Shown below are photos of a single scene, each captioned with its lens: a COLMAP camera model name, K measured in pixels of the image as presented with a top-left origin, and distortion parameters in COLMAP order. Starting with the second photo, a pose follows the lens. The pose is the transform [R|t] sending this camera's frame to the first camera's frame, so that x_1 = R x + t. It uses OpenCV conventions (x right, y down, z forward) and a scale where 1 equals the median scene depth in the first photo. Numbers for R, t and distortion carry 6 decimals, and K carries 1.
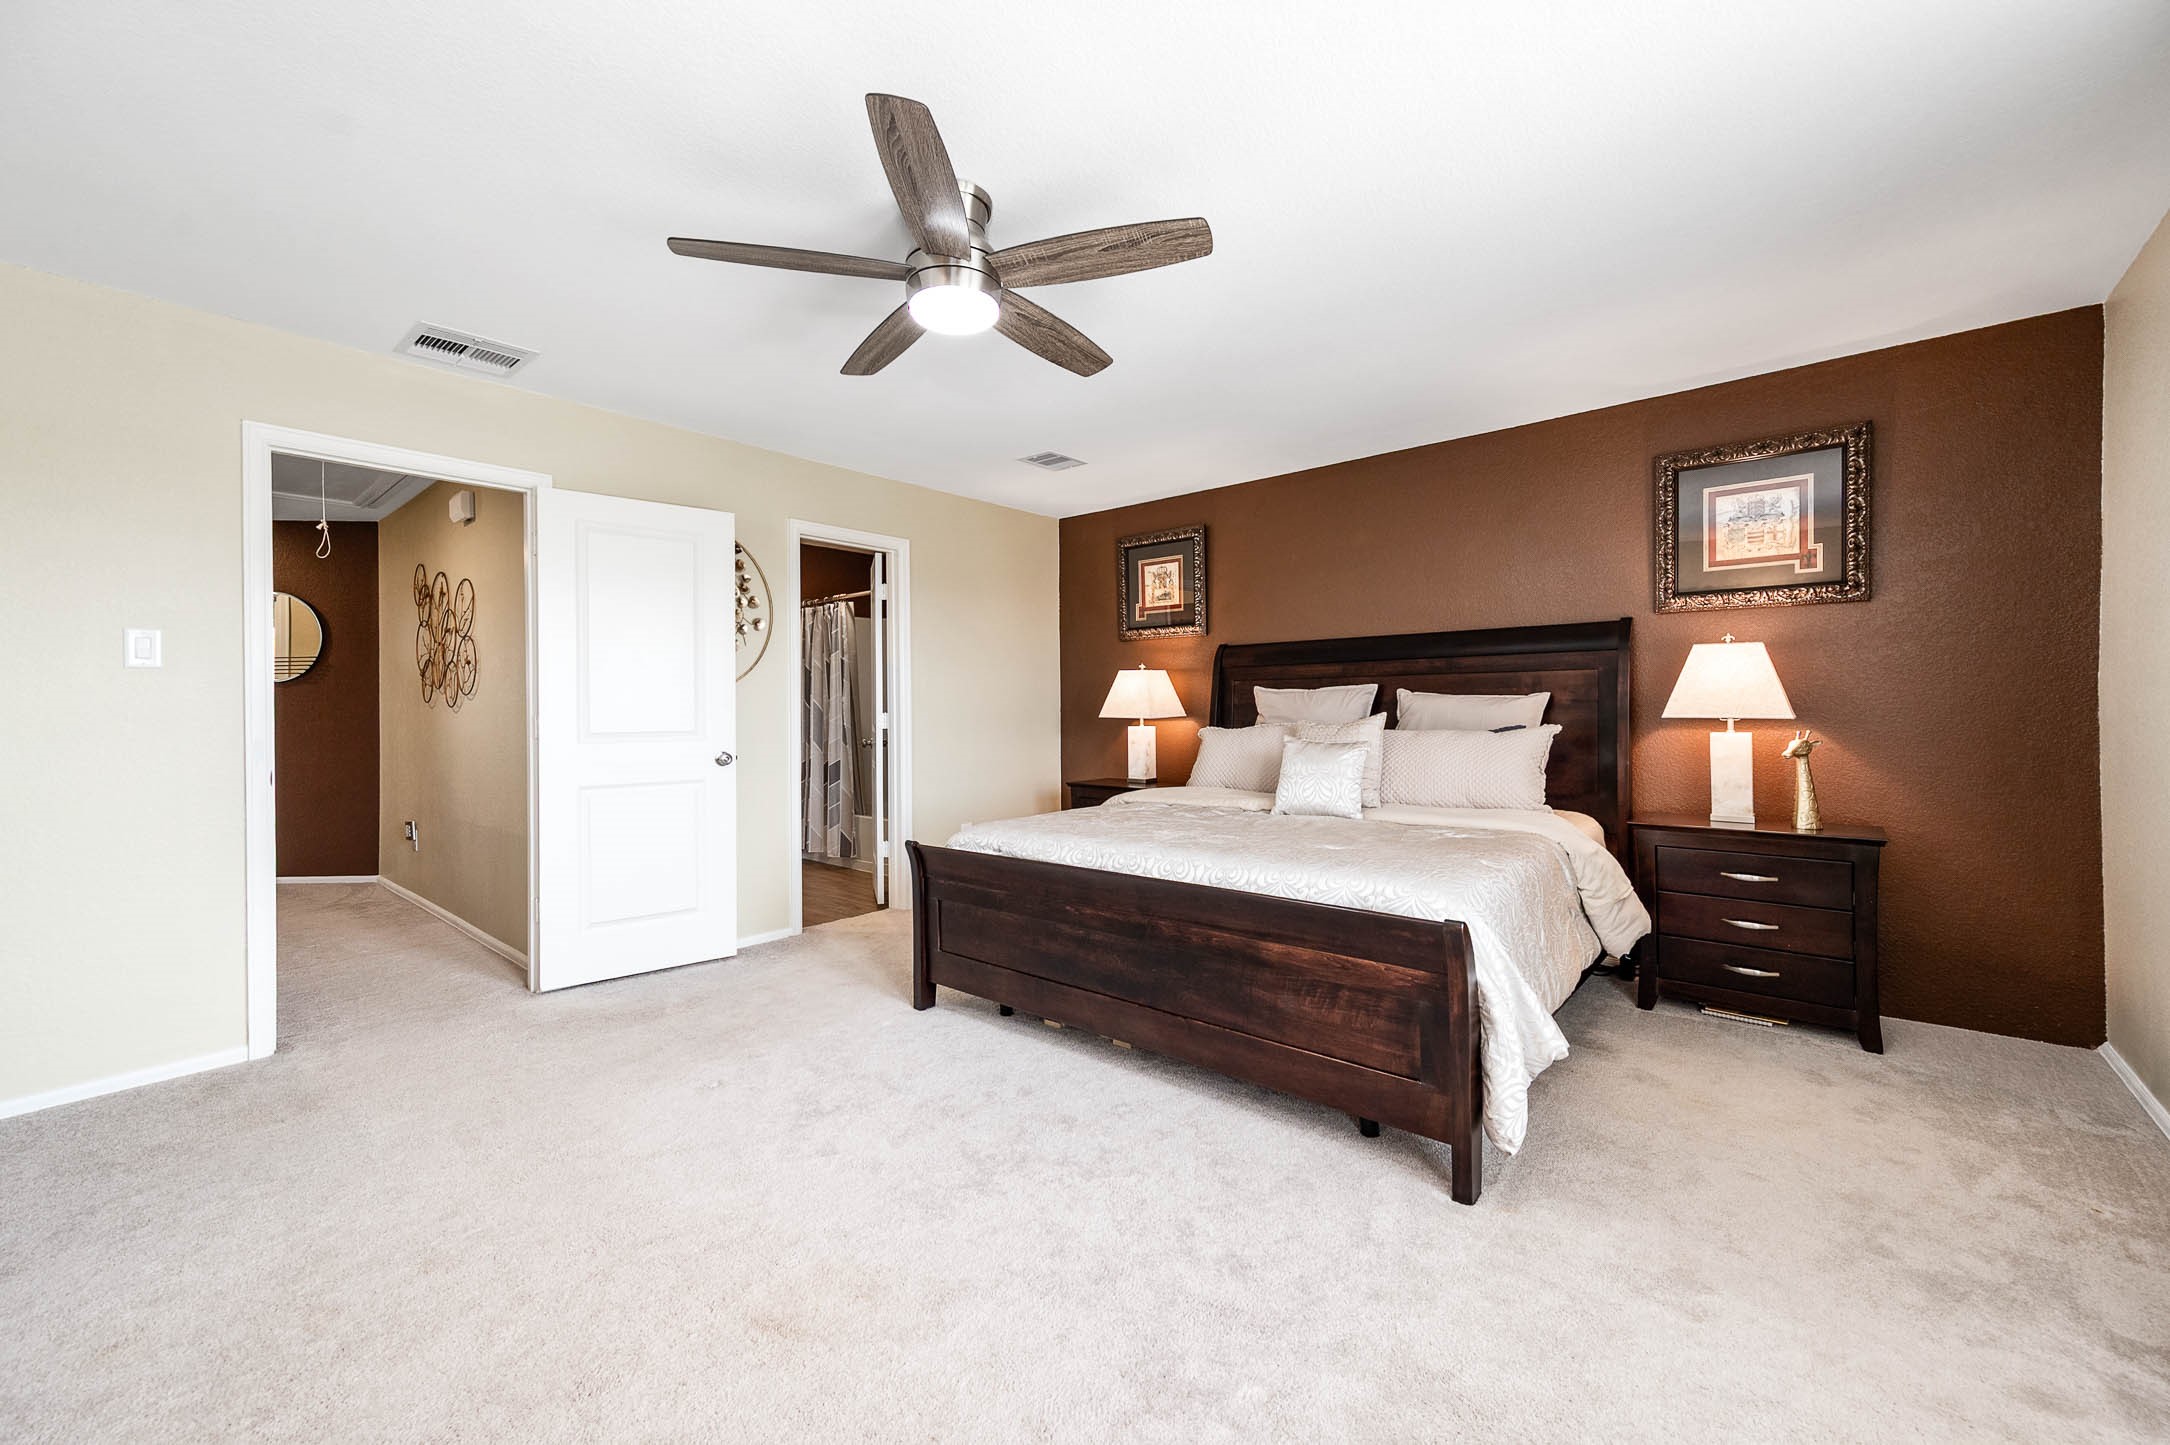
lens RADIAL K [[857.3, 0, 1086.7], [0, 857.3, 710.9], [0, 0, 1]] dist [0.015993, -0.000050]
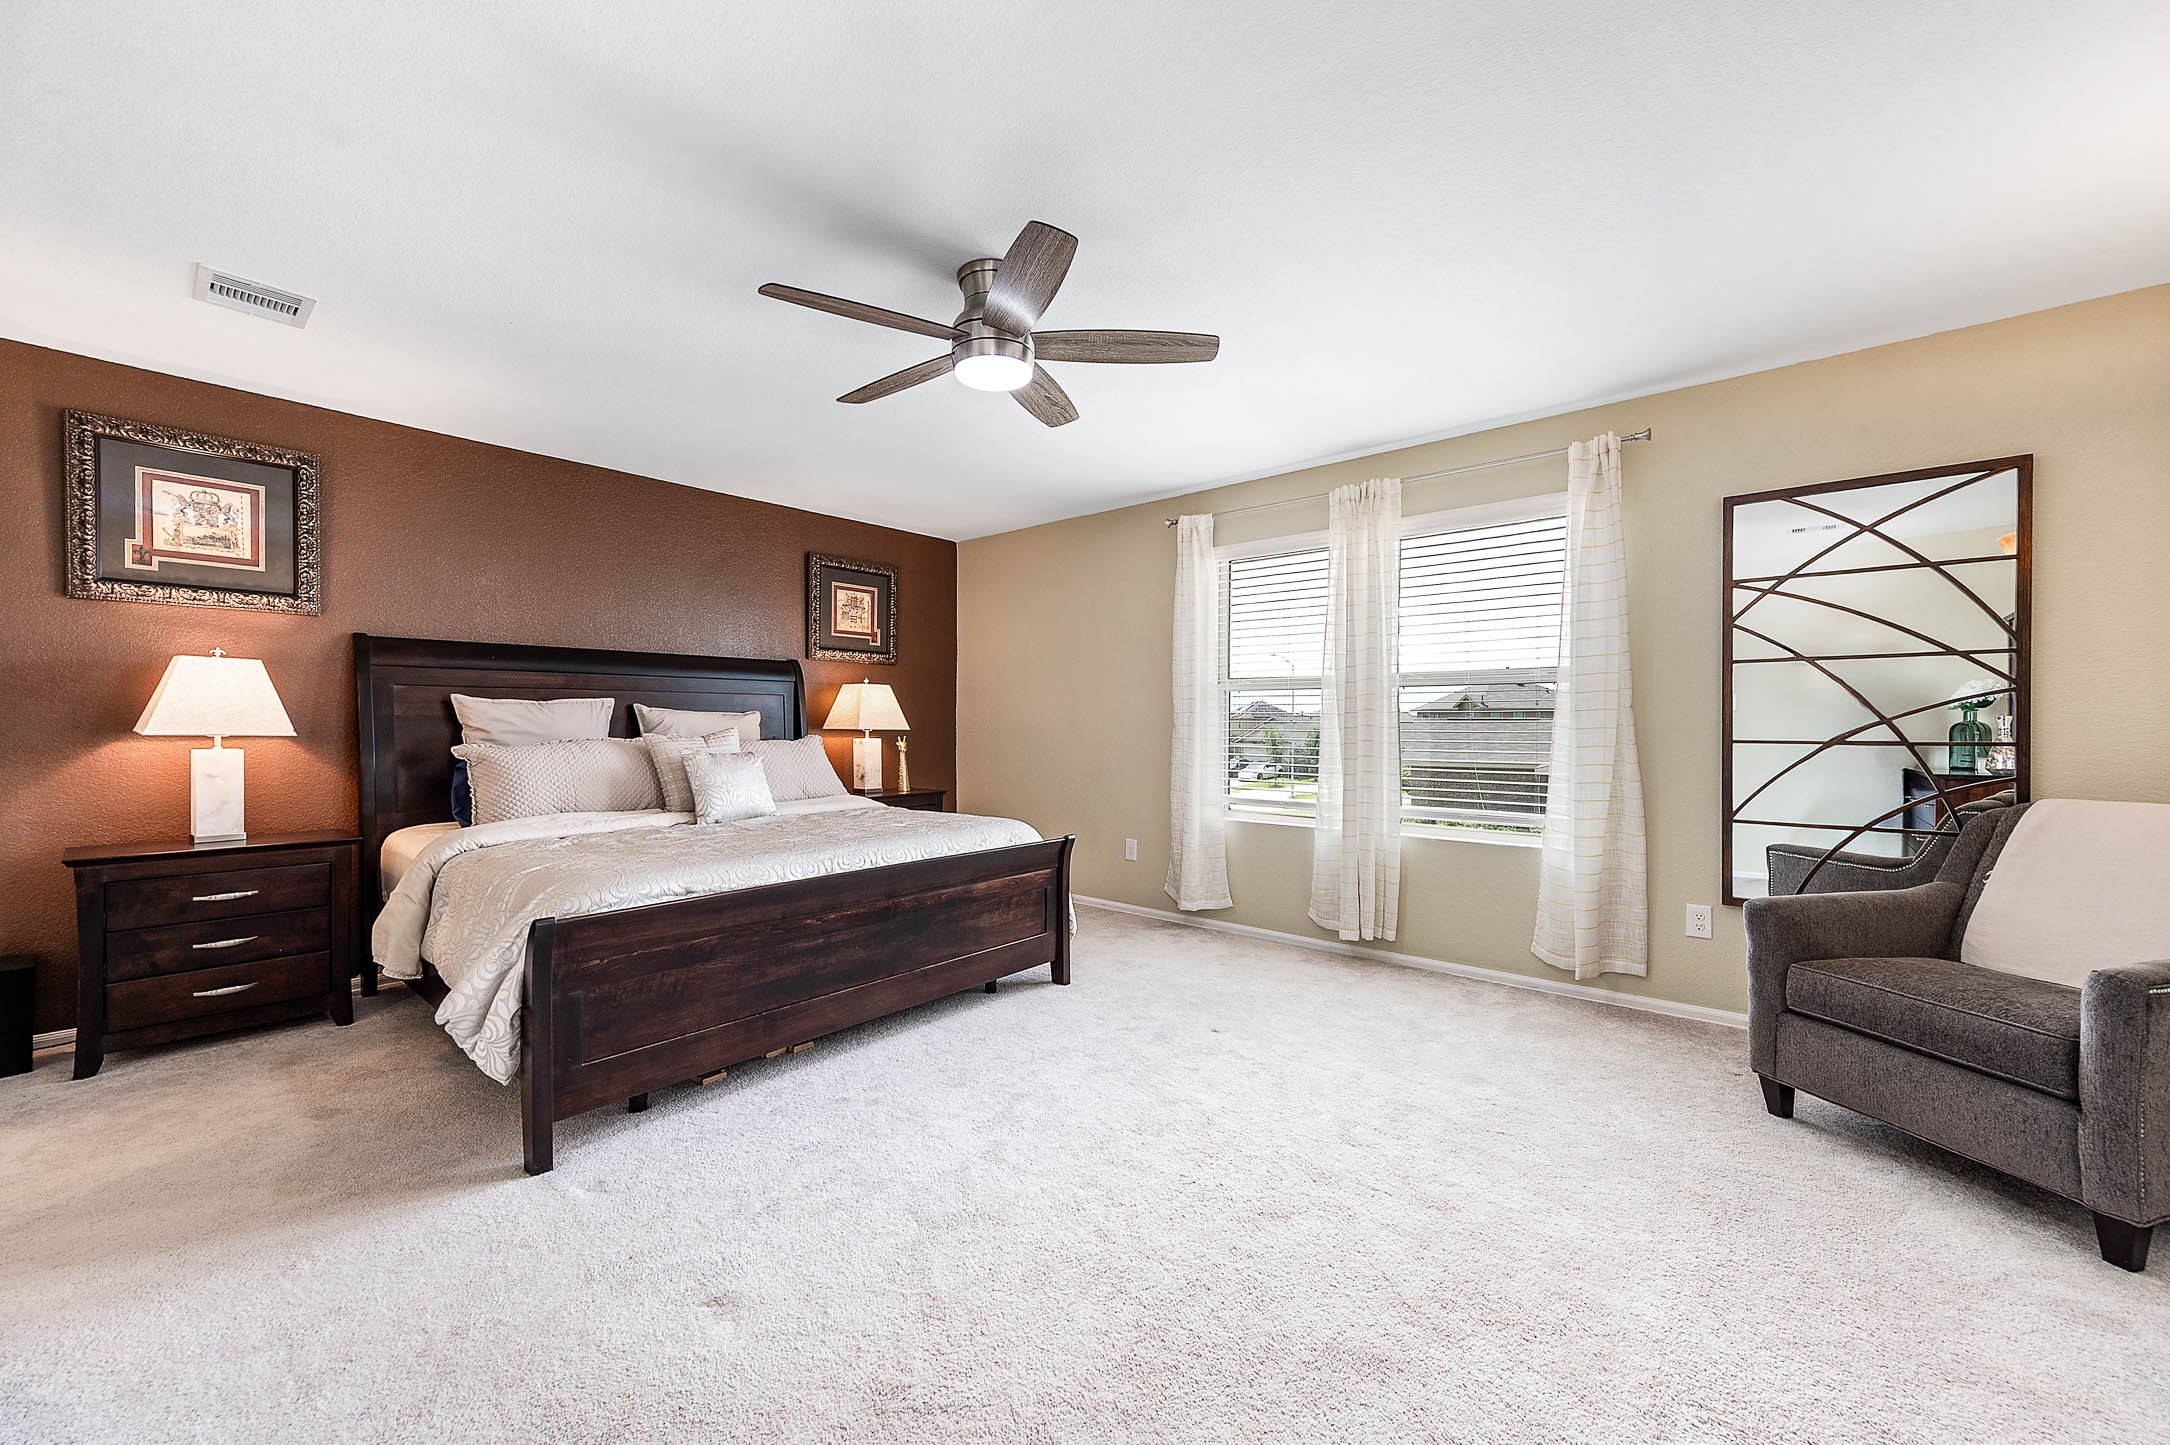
lens RADIAL K [[837.0, 0, 1078.0], [0, 837.0, 726.9], [0, 0, 1]] dist [0.001112, 0.000164]
pose [[0.001626, 0.000832, 0.999998, -0.859023], [0.001151, 0.999999, -0.000834, 0.006582], [-0.999998, 0.001152, 0.001625, 0.602227]]
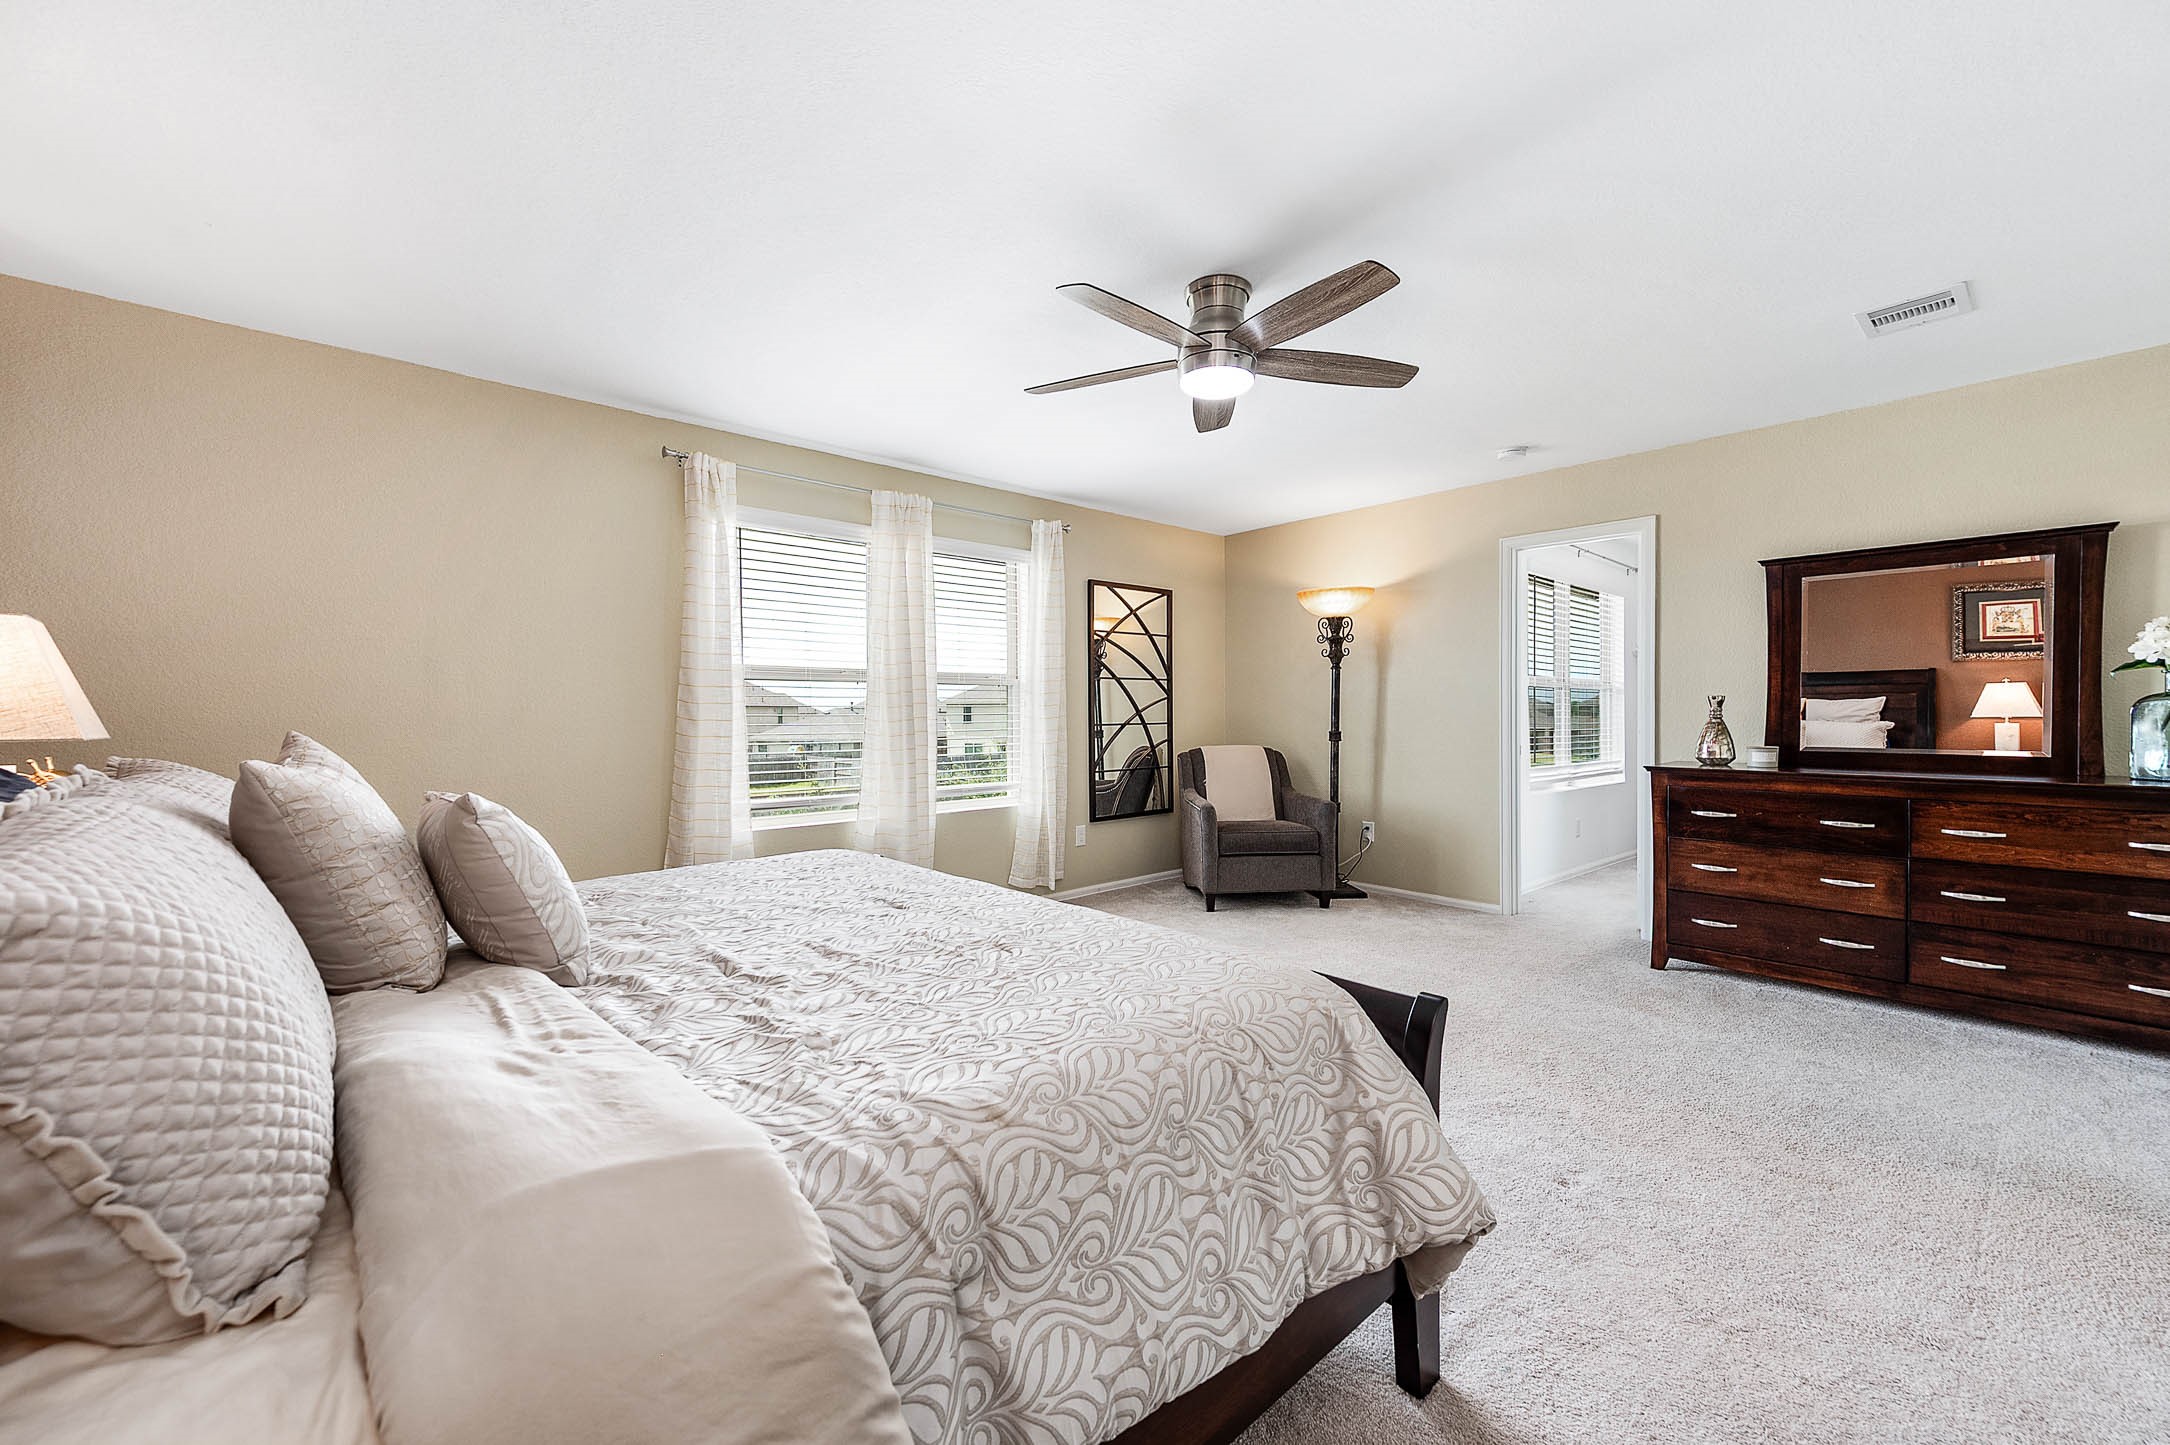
lens RADIAL K [[856.1, 0, 1083.7], [0, 856.1, 713.6], [0, 0, 1]] dist [0.017010, -0.000054]
pose [[-0.992507, 0.009502, 0.121815, 0.652284], [0.009734, 0.999952, 0.001312, -0.007731], [-0.121797, 0.002488, -0.992552, 2.349021]]
